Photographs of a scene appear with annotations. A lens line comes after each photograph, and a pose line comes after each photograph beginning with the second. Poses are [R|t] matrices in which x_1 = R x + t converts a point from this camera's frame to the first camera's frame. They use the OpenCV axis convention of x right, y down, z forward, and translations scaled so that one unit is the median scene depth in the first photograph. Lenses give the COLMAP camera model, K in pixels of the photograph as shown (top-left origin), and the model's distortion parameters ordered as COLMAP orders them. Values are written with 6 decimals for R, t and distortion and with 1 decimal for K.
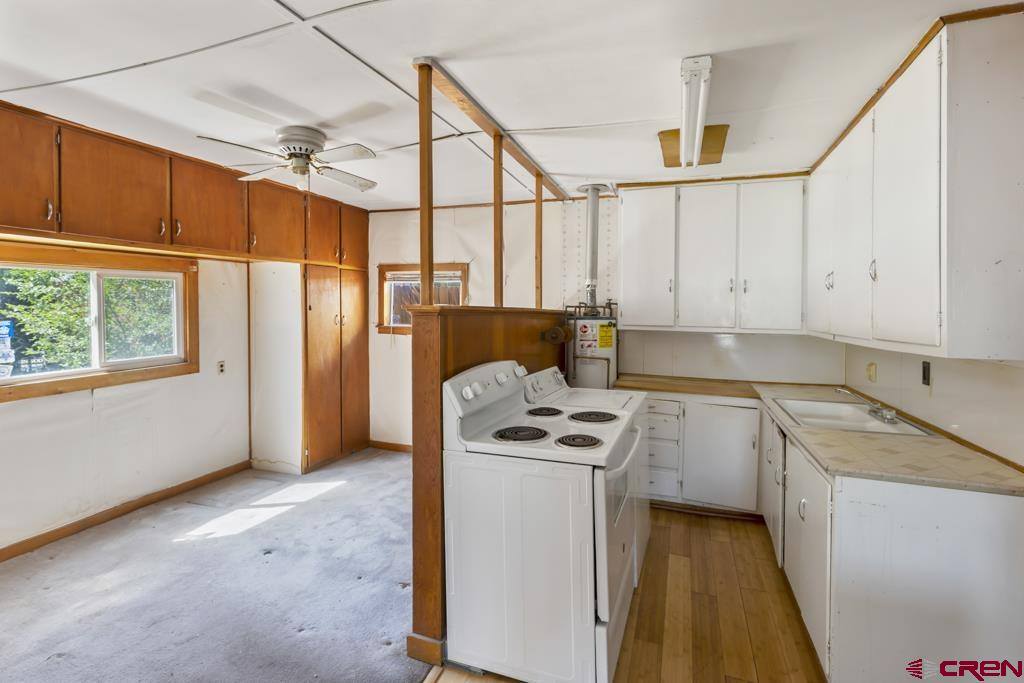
lens RADIAL K [[469.9, 0, 511.0], [0, 469.9, 317.2], [0, 0, 1]] dist [0.003250, 0.000757]
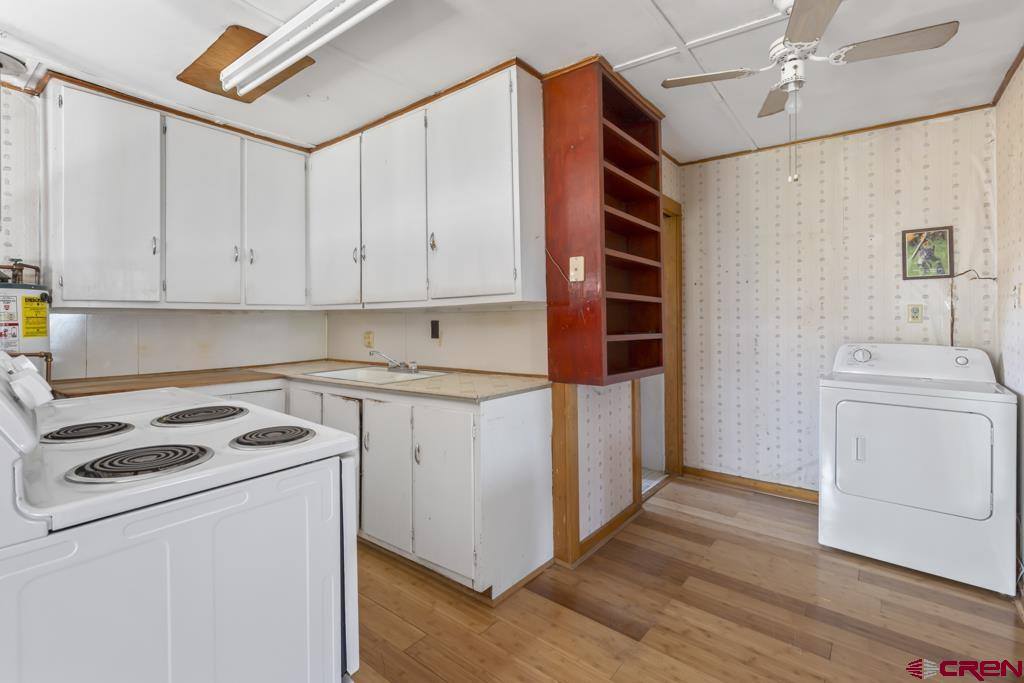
lens RADIAL K [[469.9, 0, 513.0], [0, 469.9, 312.1], [0, 0, 1]] dist [0.003250, 0.000757]
pose [[0.314741, -0.000754, 0.949177, -0.193484], [0.027138, 0.999598, -0.008205, 0.061585], [-0.948790, 0.028342, 0.314635, 0.271412]]
